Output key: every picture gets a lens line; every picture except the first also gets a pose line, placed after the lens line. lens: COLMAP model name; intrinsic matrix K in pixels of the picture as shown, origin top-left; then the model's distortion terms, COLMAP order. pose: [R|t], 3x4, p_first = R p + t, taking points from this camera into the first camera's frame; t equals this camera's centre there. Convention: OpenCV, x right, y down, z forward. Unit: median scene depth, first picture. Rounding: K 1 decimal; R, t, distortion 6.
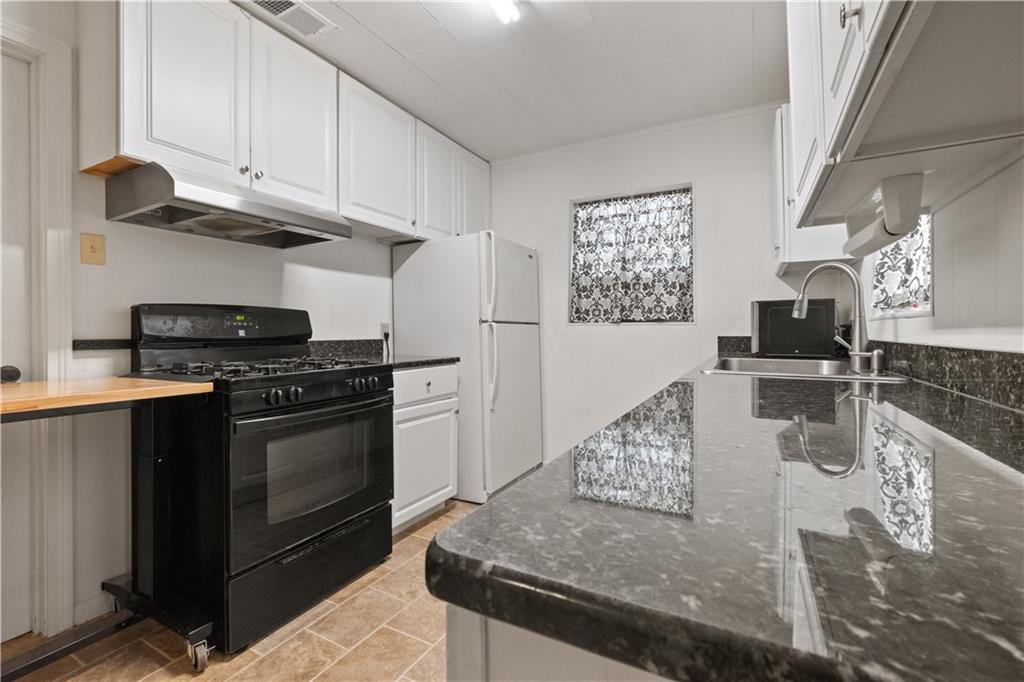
lens RADIAL K [[454.5, 0, 511.5], [0, 454.5, 332.0], [0, 0, 1]] dist [-0.005418, -0.001406]
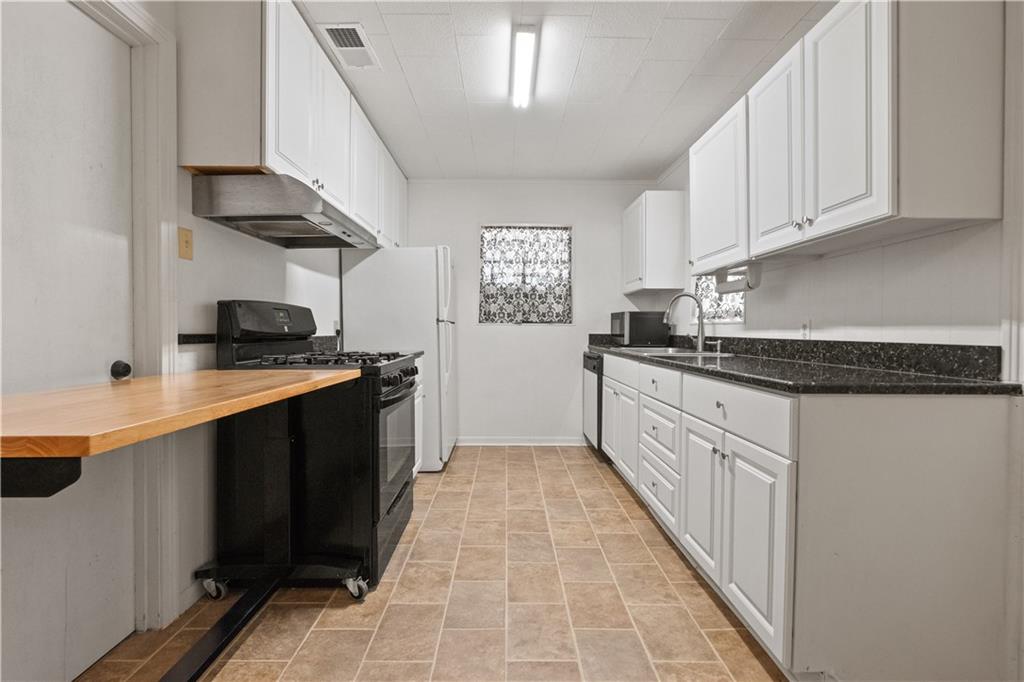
lens RADIAL K [[454.5, 0, 506.1], [0, 454.5, 340.3], [0, 0, 1]] dist [-0.005418, -0.001406]
pose [[0.874985, -0.003099, 0.484140, -0.442336], [-0.007034, 0.999793, 0.019112, 0.003499], [-0.484099, -0.020128, 0.874782, -0.128518]]
